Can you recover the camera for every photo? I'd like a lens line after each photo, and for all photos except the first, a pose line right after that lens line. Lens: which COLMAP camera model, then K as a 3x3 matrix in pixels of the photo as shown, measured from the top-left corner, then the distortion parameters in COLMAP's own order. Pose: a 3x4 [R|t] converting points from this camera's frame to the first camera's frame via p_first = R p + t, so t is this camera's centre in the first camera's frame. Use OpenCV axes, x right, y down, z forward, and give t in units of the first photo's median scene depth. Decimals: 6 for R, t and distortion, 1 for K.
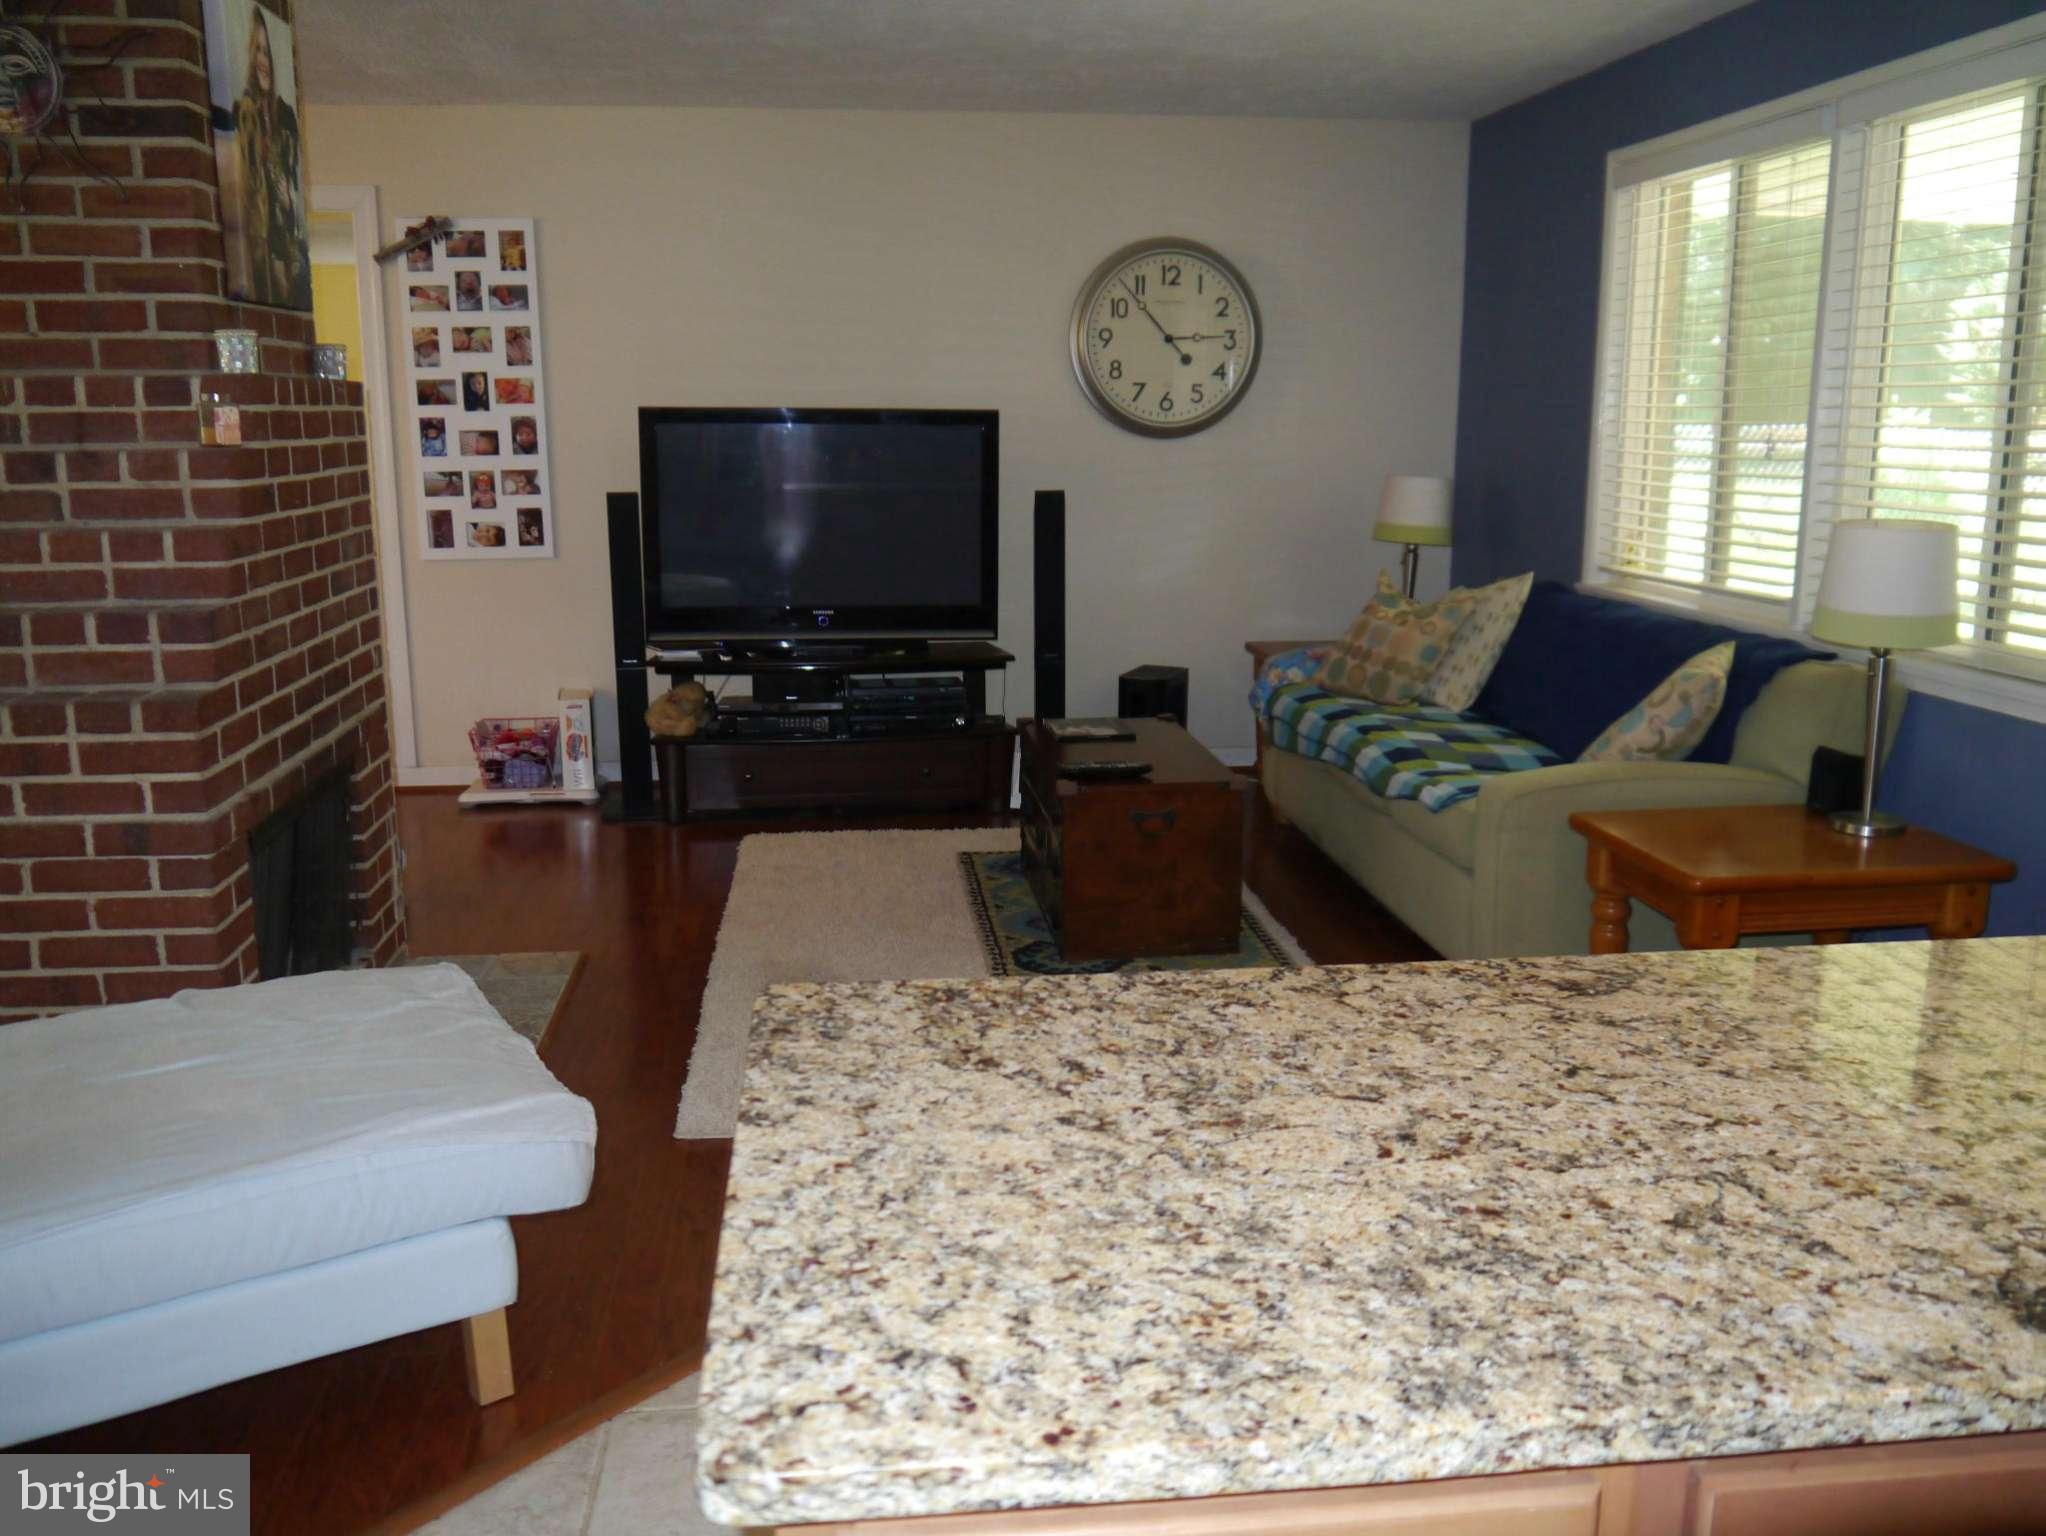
lens RADIAL K [[1695.6, 0, 1029.6], [0, 1695.6, 770.8], [0, 0, 1]] dist [-0.041858, 0.016485]
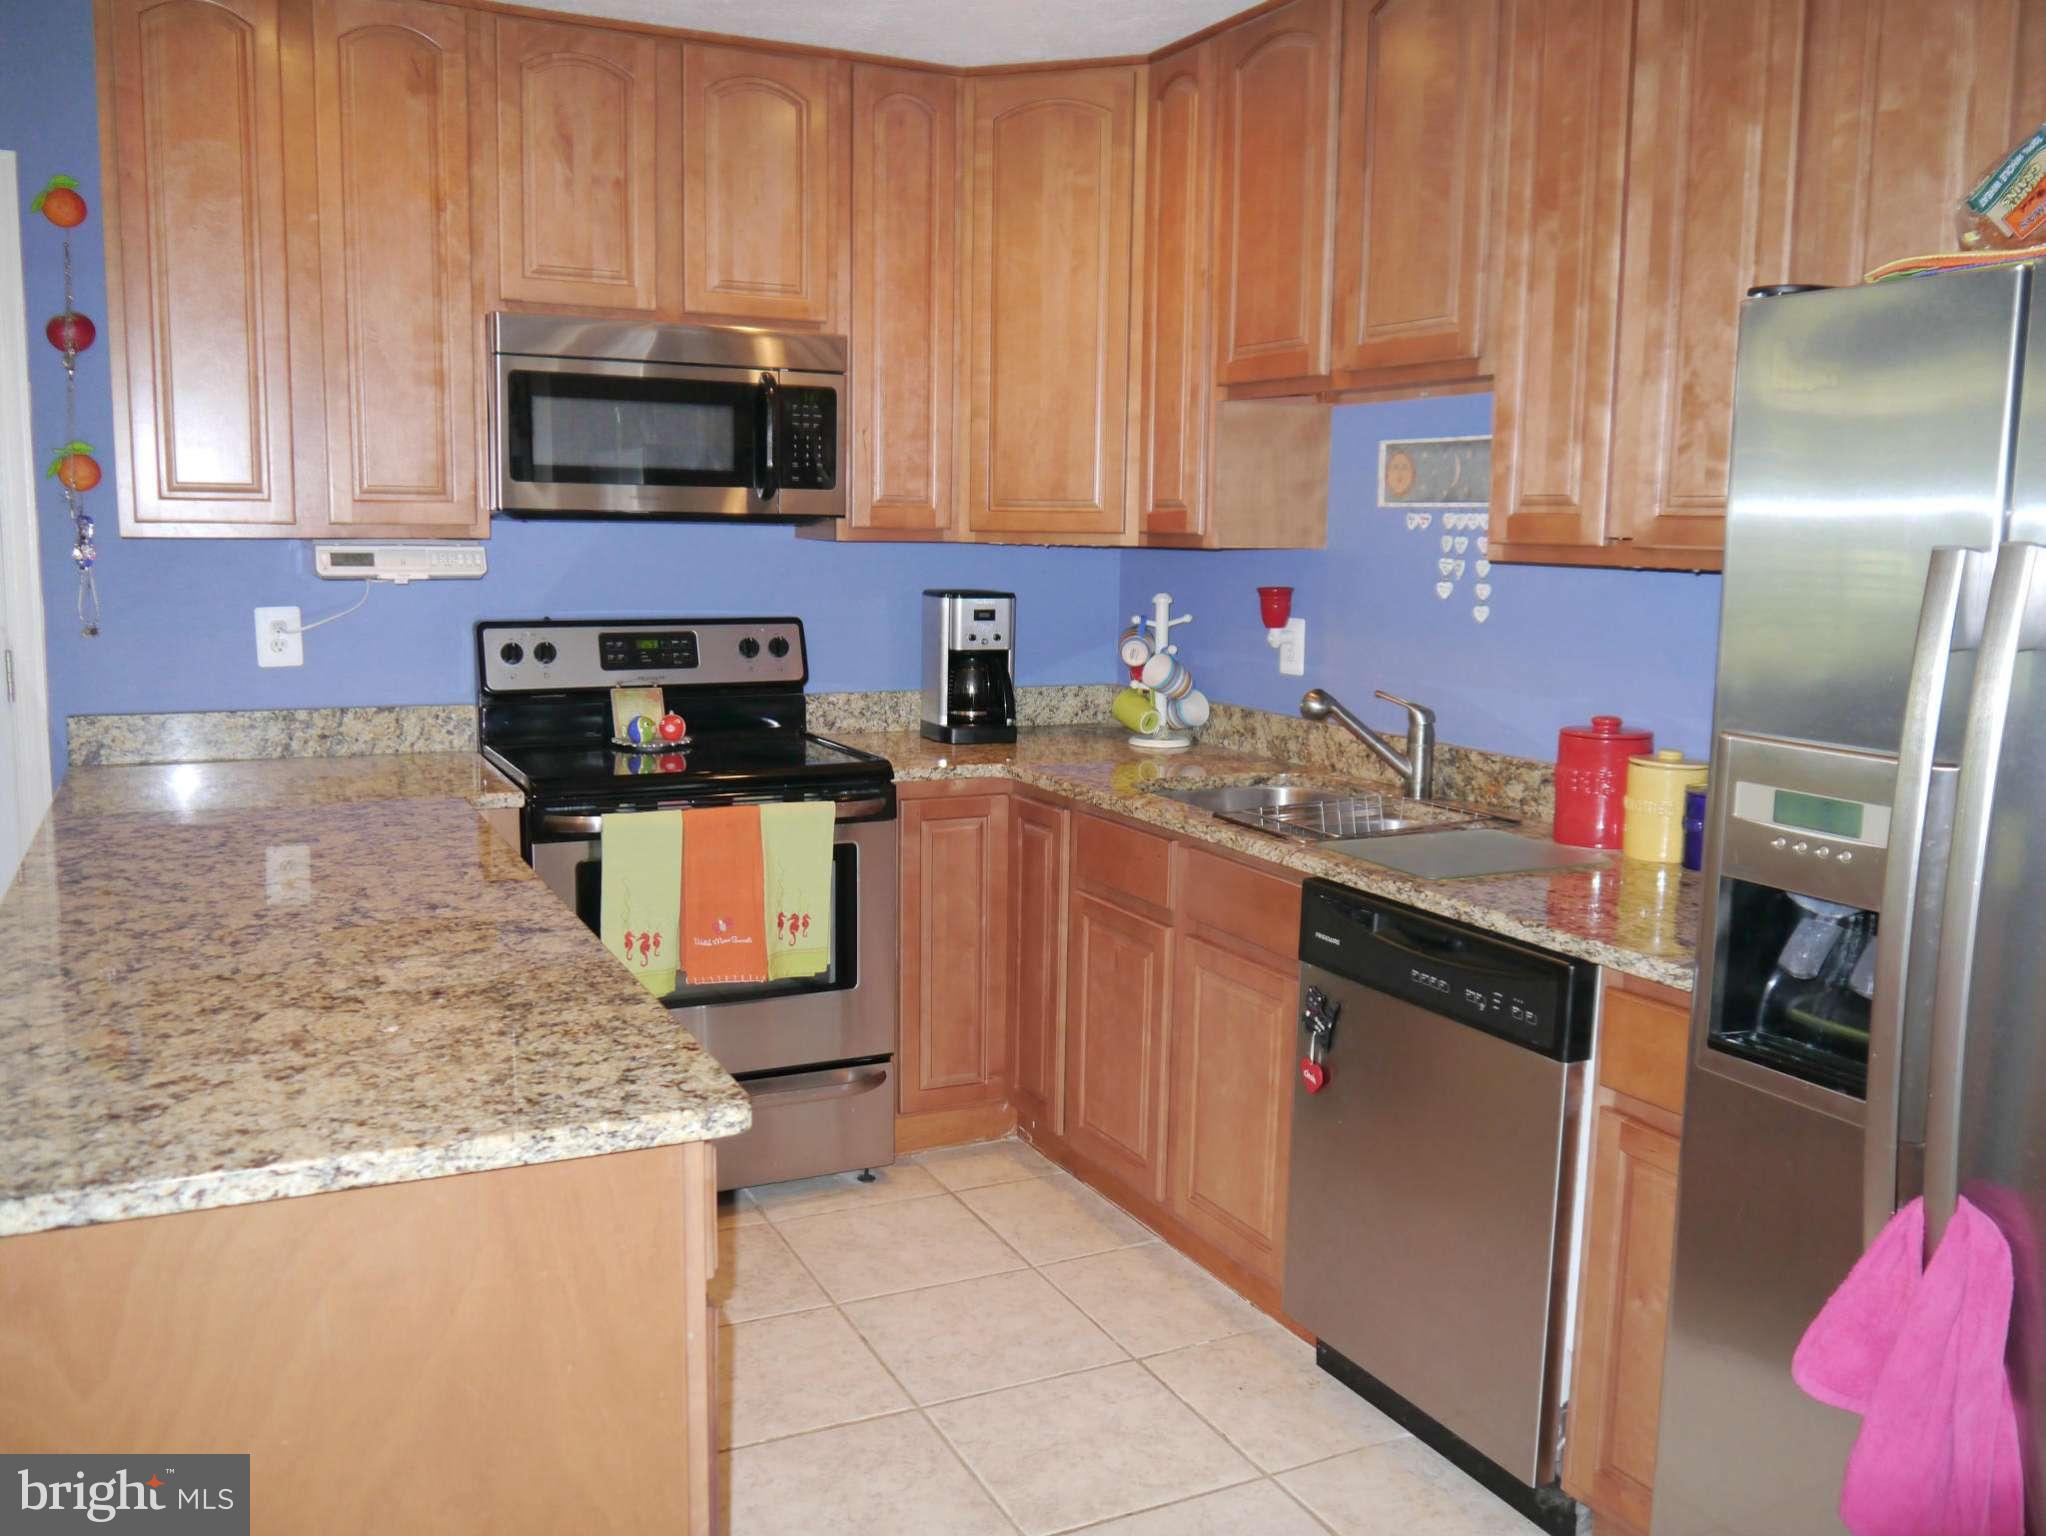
lens RADIAL K [[1695.6, 0, 1029.6], [0, 1695.6, 770.8], [0, 0, 1]] dist [-0.041858, 0.016485]
pose [[-0.338198, -0.140872, 0.930471, -0.511197], [0.179484, 0.960928, 0.210720, -0.073262], [-0.923801, 0.238270, -0.299700, 0.299732]]
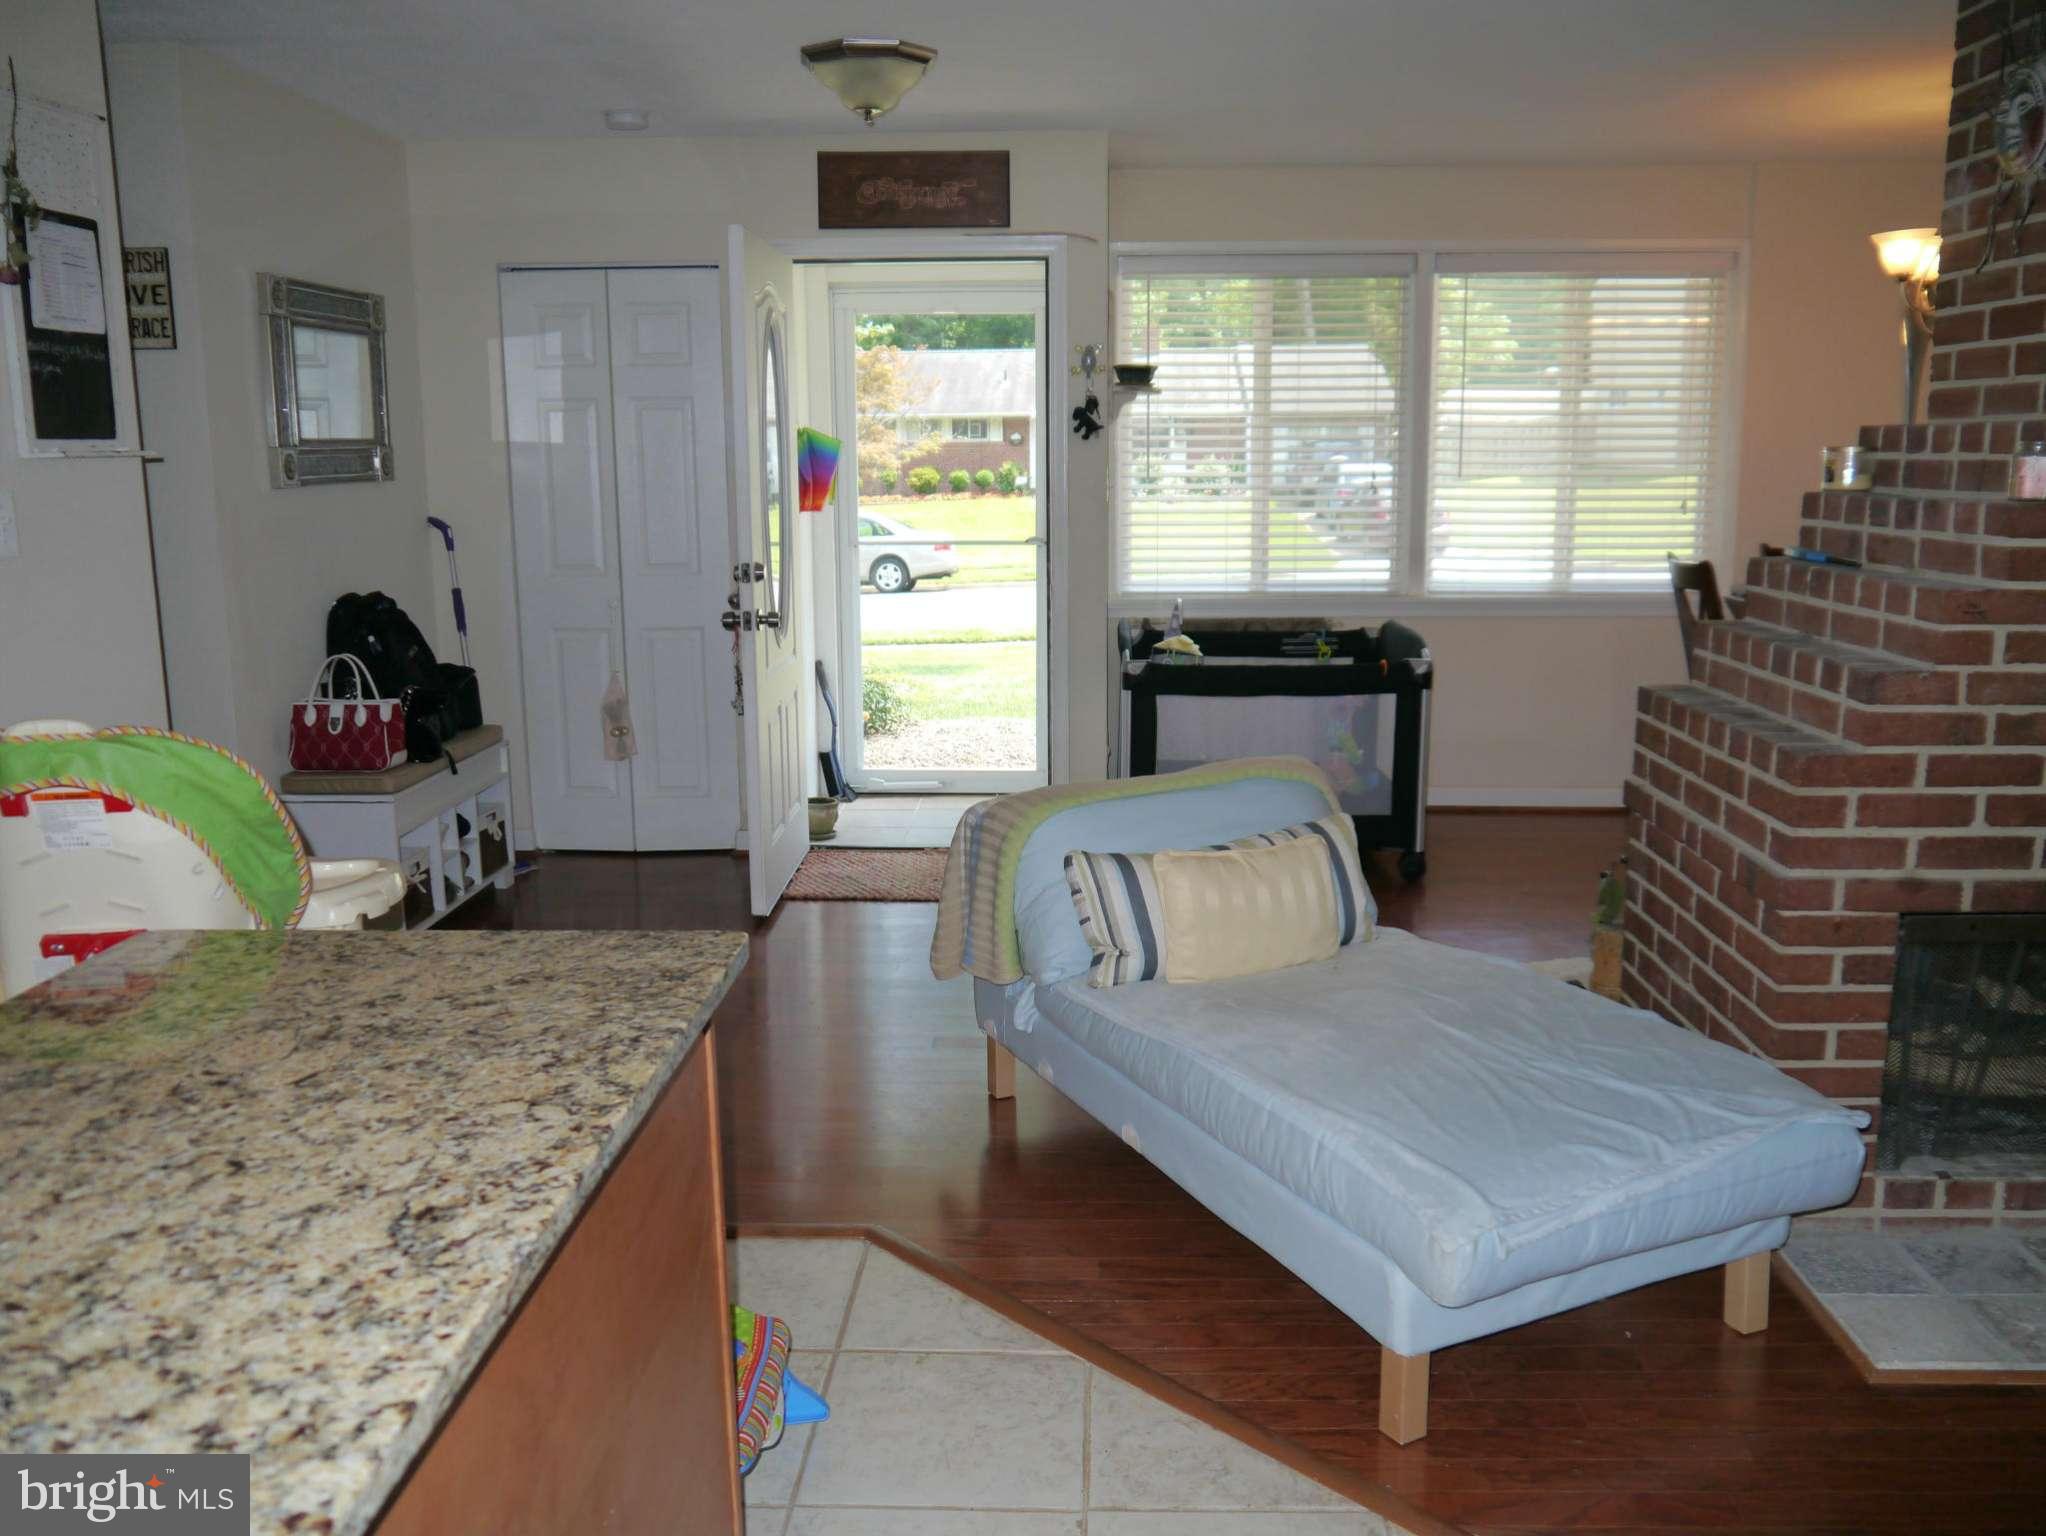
lens RADIAL K [[1663.1, 0, 1023.0], [0, 1663.1, 768.0], [0, 0, 1]] dist [-0.024957, 0.008242]
pose [[-0.153174, 0.188660, -0.970023, 0.465599], [-0.197352, 0.955993, 0.217094, -0.141346], [0.968292, 0.224689, -0.109200, 0.606240]]
